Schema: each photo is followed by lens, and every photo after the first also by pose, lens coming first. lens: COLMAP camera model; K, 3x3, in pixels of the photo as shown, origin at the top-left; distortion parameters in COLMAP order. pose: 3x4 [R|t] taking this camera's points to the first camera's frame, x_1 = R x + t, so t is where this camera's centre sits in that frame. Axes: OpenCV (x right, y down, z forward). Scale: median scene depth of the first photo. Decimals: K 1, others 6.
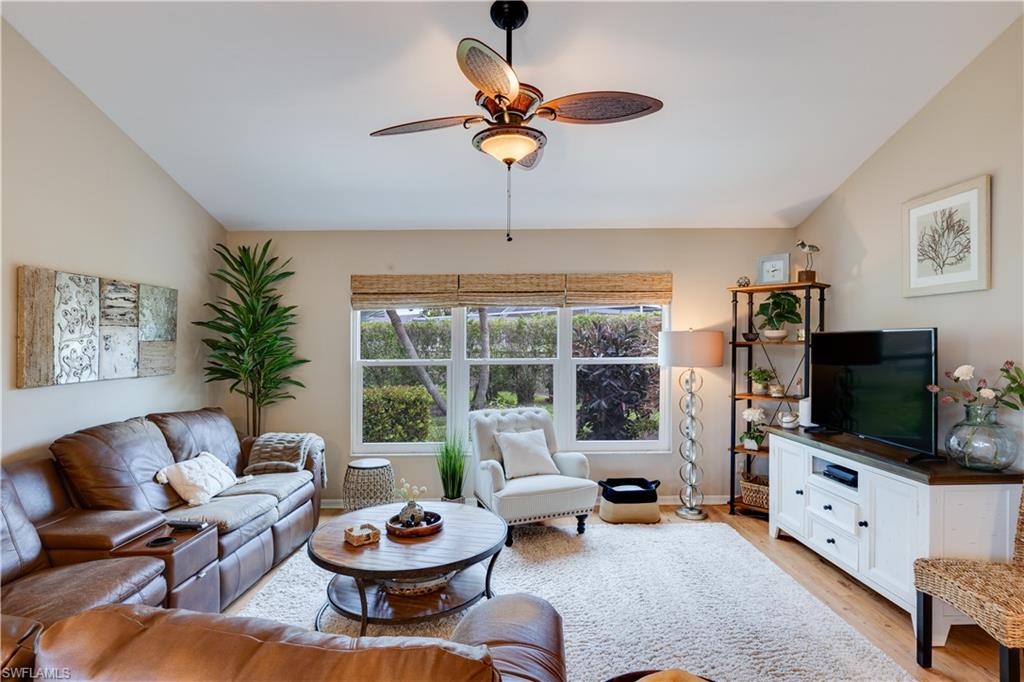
lens RADIAL K [[547.1, 0, 508.4], [0, 547.1, 346.6], [0, 0, 1]] dist [0.001918, -0.001453]
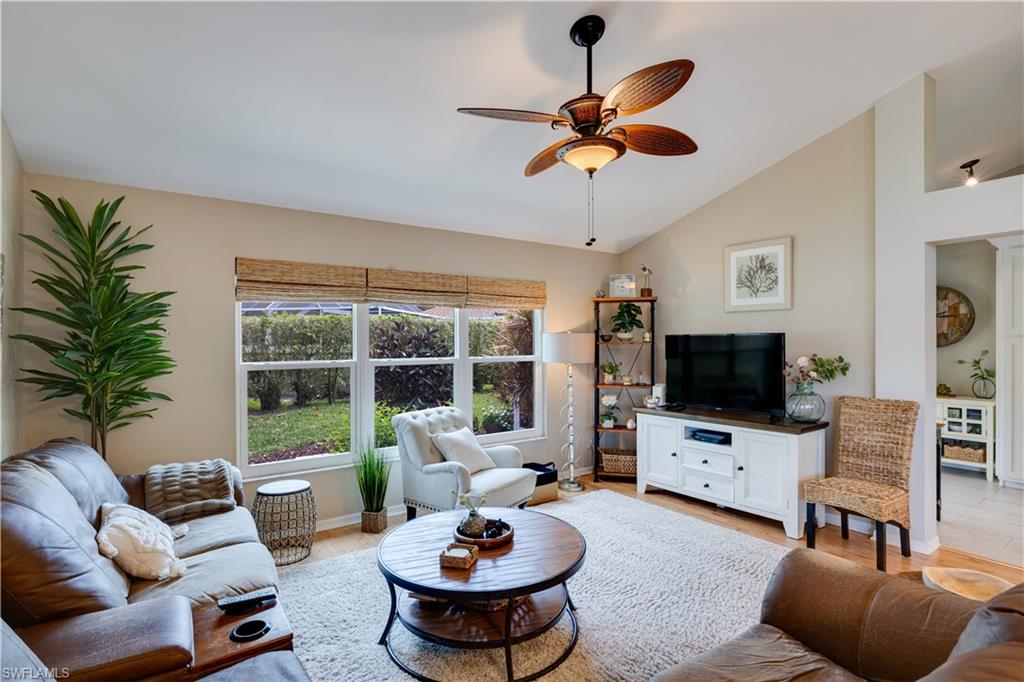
lens RADIAL K [[516.8, 0, 509.1], [0, 516.8, 347.6], [0, 0, 1]] dist [-0.004842, 0.000961]
pose [[0.815703, -0.002370, 0.578467, -0.438156], [0.003119, 0.999995, -0.000301, 0.003317], [-0.578463, 0.002049, 0.815706, 0.170112]]
